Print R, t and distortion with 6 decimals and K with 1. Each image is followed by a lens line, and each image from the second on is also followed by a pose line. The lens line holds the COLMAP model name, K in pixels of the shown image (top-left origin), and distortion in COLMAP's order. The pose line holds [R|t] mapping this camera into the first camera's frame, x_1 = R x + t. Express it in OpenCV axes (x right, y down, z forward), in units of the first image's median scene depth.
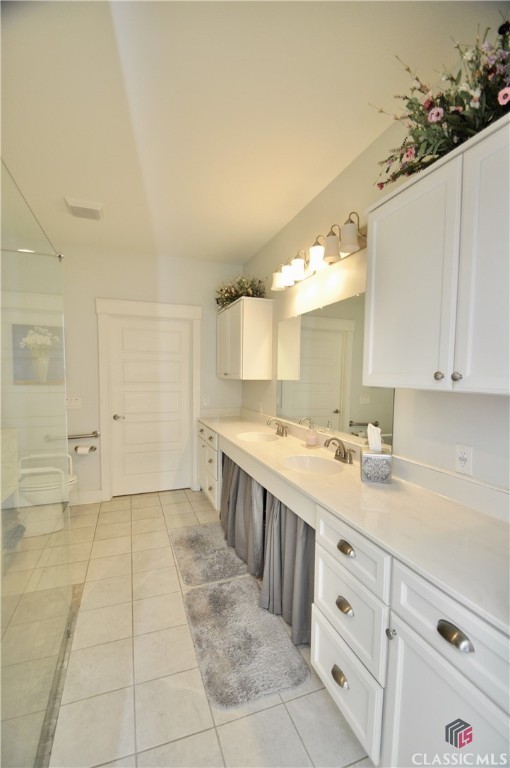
lens RADIAL K [[338.8, 0, 254.3], [0, 338.8, 394.8], [0, 0, 1]] dist [0.002257, -0.012796]
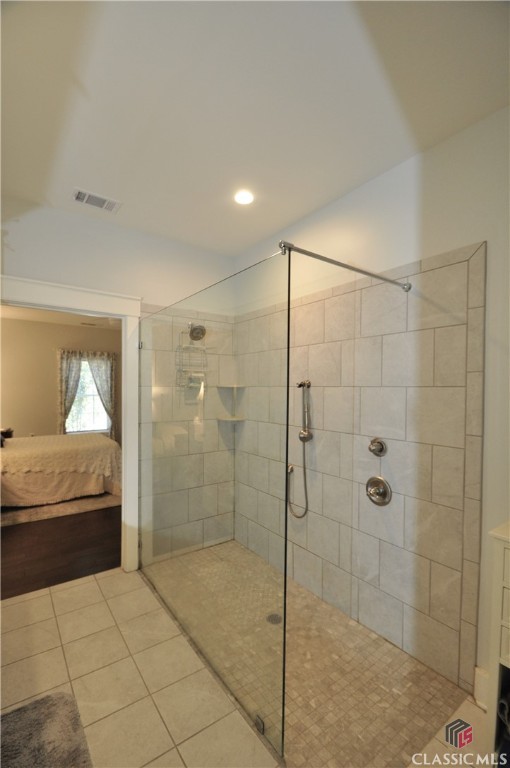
lens RADIAL K [[338.8, 0, 254.3], [0, 338.8, 394.8], [0, 0, 1]] dist [0.002257, -0.012796]
pose [[-0.962470, -0.013129, -0.271072, -0.383611], [-0.034716, 0.996579, 0.074995, -0.170715], [0.269160, 0.081591, -0.959633, 2.075999]]
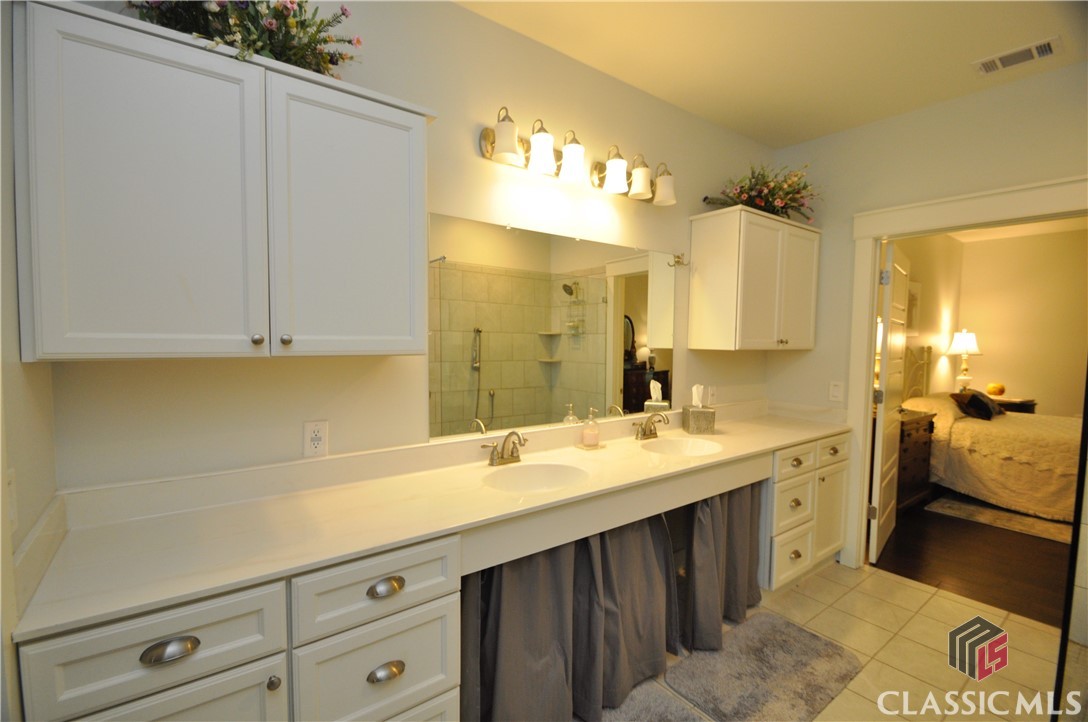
lens RADIAL K [[480.0, 0, 538.7], [0, 480.0, 364.2], [0, 0, 1]] dist [0.002257, -0.012796]
pose [[-0.278187, -0.068419, 0.958087, -1.149139], [0.051089, 0.994994, 0.085889, -0.169362], [-0.959167, 0.072841, -0.273299, 2.210061]]
